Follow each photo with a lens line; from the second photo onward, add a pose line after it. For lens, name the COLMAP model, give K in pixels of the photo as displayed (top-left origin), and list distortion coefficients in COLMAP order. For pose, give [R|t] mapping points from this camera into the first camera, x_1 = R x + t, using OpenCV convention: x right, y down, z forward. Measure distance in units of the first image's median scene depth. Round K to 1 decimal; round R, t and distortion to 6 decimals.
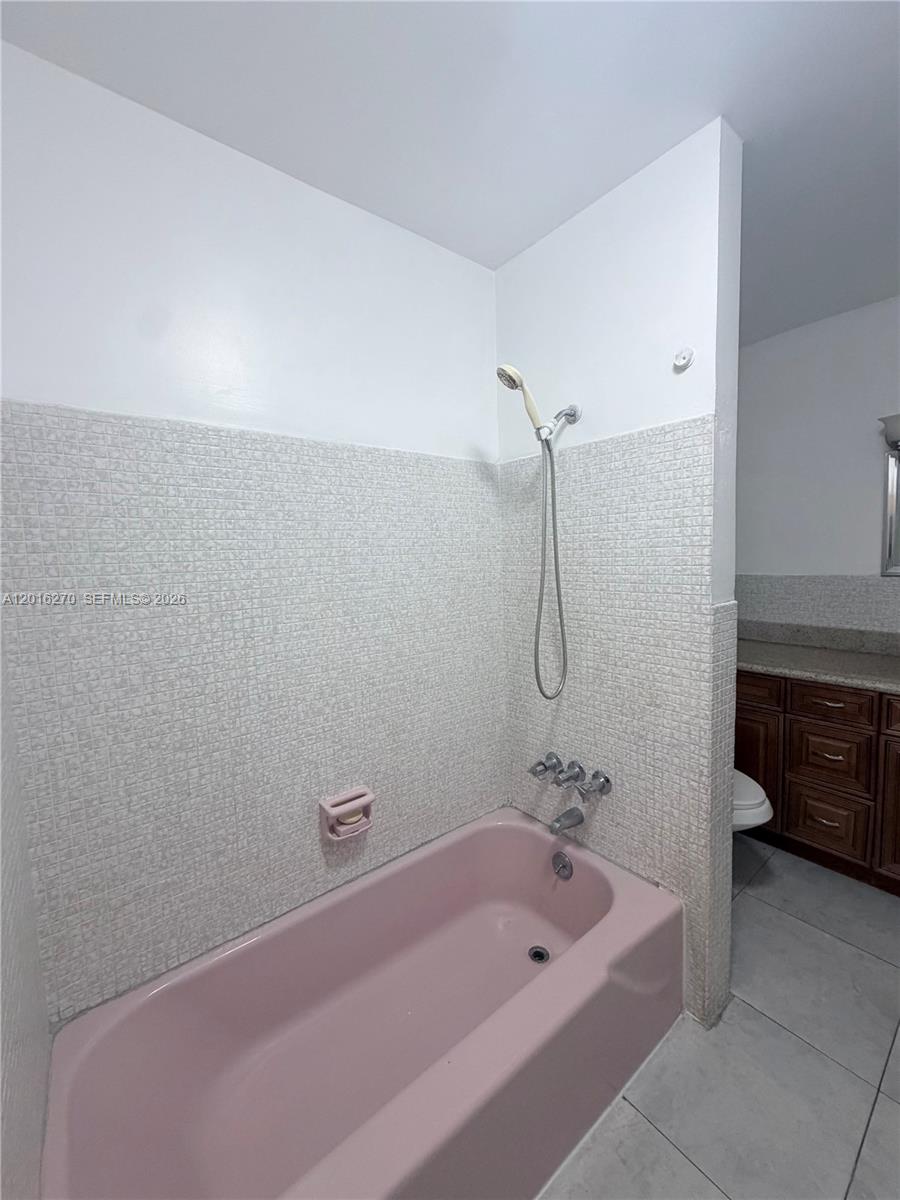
lens RADIAL K [[475.5, 0, 452.8], [0, 475.5, 600.7], [0, 0, 1]] dist [0.001178, -0.000290]
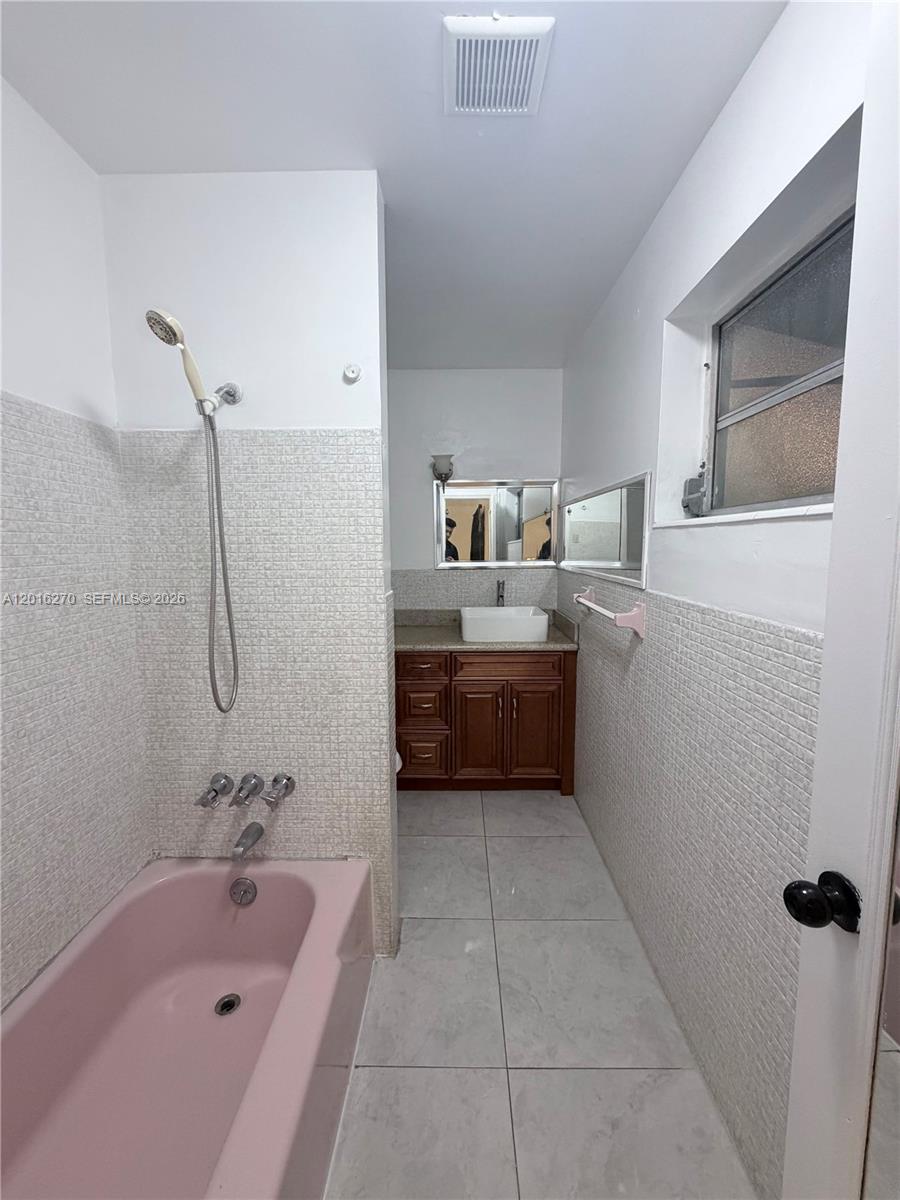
lens RADIAL K [[475.5, 0, 450.8], [0, 475.5, 599.9], [0, 0, 1]] dist [0.001178, -0.000290]
pose [[0.639009, -0.061910, 0.766704, -0.187581], [0.060483, 0.997714, 0.030153, -0.002709], [-0.766817, 0.027105, 0.641293, 0.103845]]
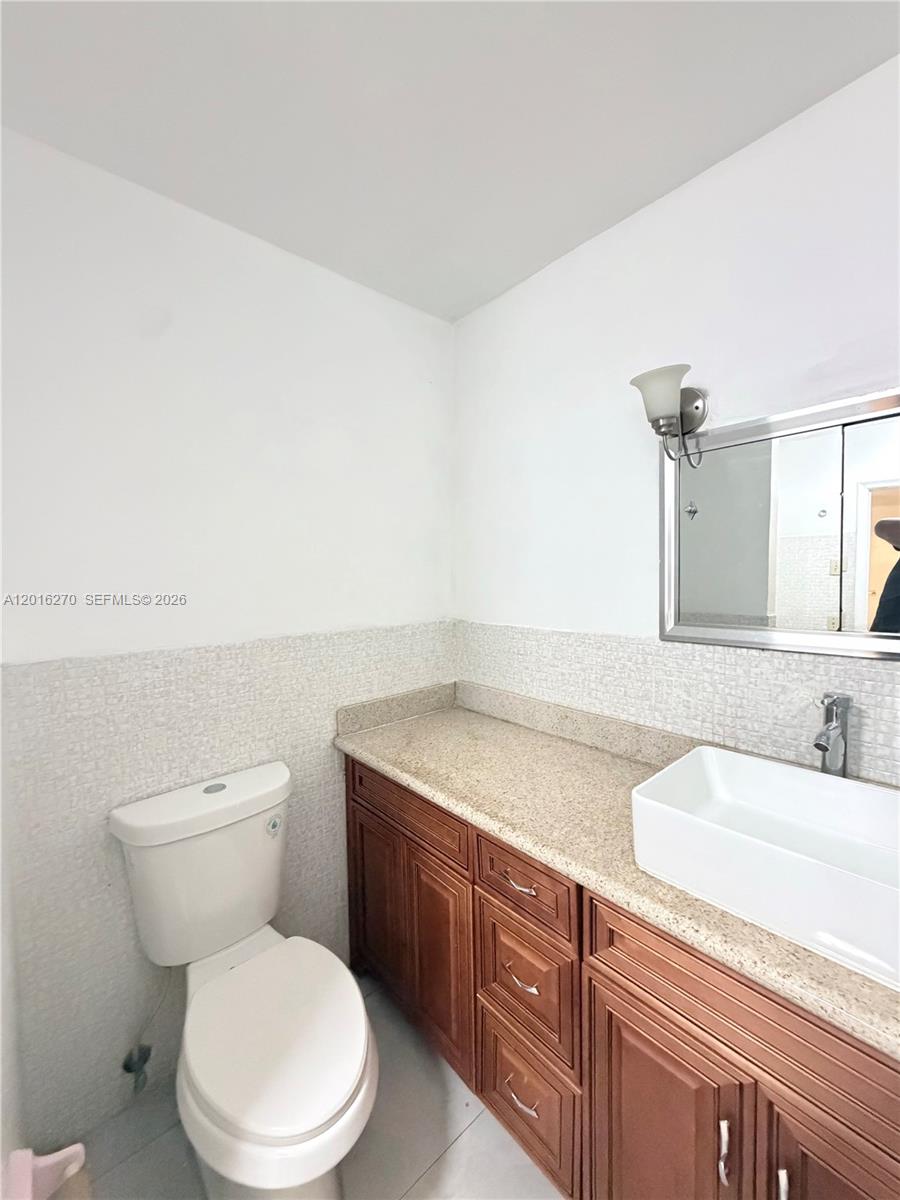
lens RADIAL K [[475.5, 0, 446.2], [0, 475.5, 598.1], [0, 0, 1]] dist [0.001178, -0.000290]
pose [[0.999682, 0.009601, 0.023314, 0.822530], [-0.008593, 0.999039, -0.042970, -0.104967], [-0.023704, 0.042756, 0.998804, 0.523630]]
